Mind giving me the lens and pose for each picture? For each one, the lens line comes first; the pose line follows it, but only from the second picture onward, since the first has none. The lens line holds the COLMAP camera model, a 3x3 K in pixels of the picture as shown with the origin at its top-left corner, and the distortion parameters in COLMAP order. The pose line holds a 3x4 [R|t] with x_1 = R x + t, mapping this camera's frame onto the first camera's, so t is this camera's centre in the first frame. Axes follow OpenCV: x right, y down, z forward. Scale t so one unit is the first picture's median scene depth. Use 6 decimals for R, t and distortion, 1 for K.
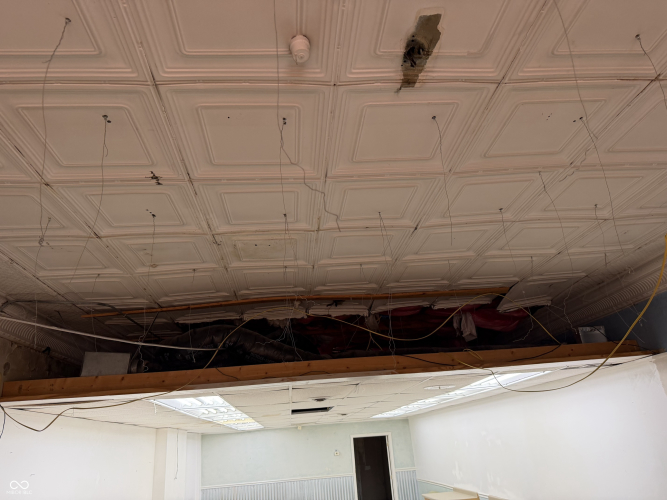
lens RADIAL K [[478.5, 0, 333.7], [0, 478.5, 251.5], [0, 0, 1]] dist [0.040834, -0.043960]
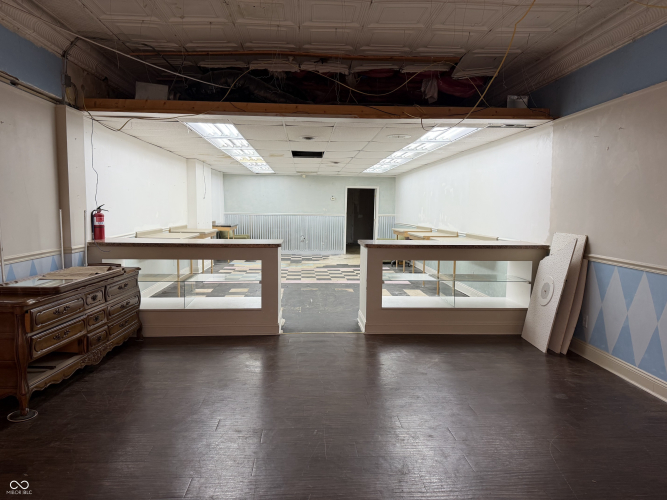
lens RADIAL K [[478.5, 0, 327.1], [0, 478.5, 250.8], [0, 0, 1]] dist [0.040834, -0.043960]
pose [[0.995119, 0.093461, -0.031687, 0.114281], [-0.069375, 0.890874, 0.448921, -0.018389], [0.070186, -0.444531, 0.893009, -0.390818]]
